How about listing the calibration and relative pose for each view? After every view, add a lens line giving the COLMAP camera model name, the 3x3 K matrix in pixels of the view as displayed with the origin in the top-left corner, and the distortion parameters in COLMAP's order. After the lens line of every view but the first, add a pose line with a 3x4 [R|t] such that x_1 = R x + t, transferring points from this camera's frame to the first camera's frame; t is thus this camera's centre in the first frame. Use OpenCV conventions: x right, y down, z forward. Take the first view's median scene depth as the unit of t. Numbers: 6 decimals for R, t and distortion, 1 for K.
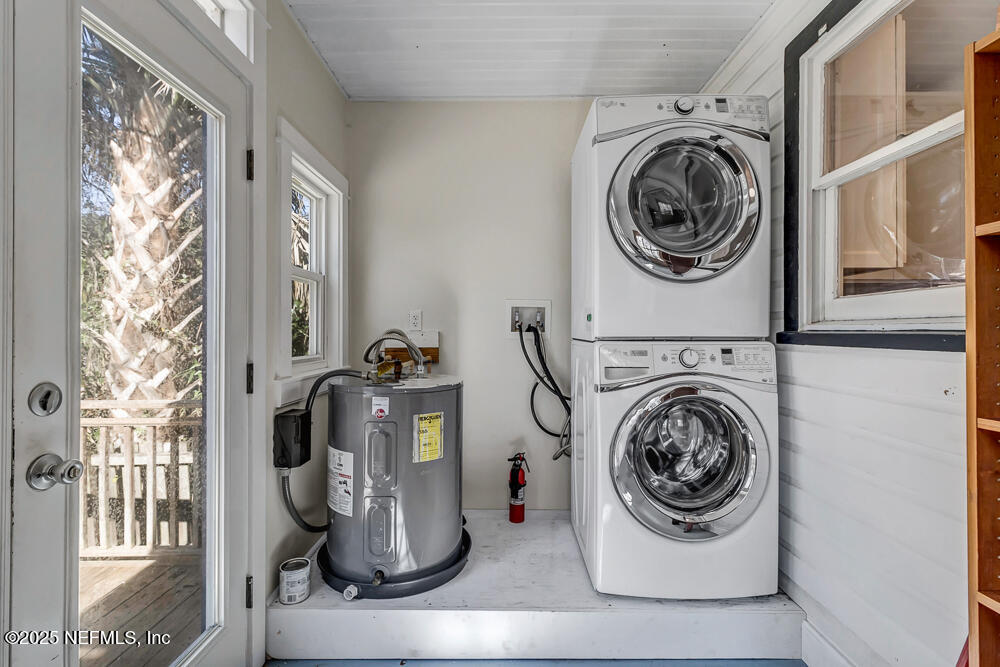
lens RADIAL K [[459.6, 0, 500.5], [0, 459.6, 329.0], [0, 0, 1]] dist [0.004769, -0.000261]
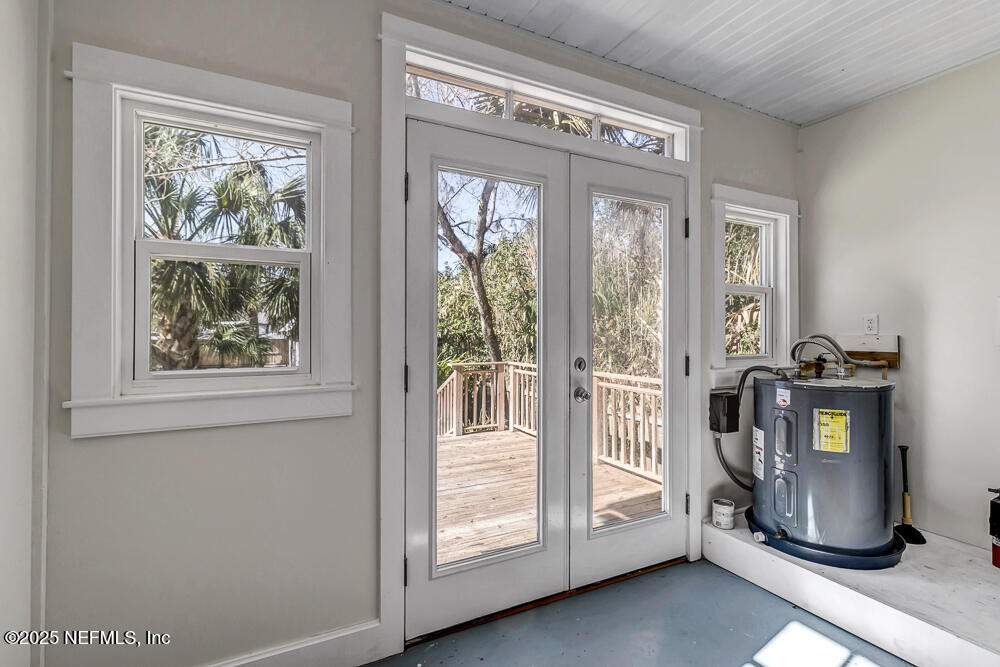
lens RADIAL K [[459.6, 0, 499.3], [0, 459.6, 330.5], [0, 0, 1]] dist [0.004769, -0.000261]
pose [[0.457059, -0.001428, -0.889435, 0.479974], [0.005866, 0.999982, 0.001409, -0.015984], [0.889417, -0.005861, 0.457059, -0.236536]]
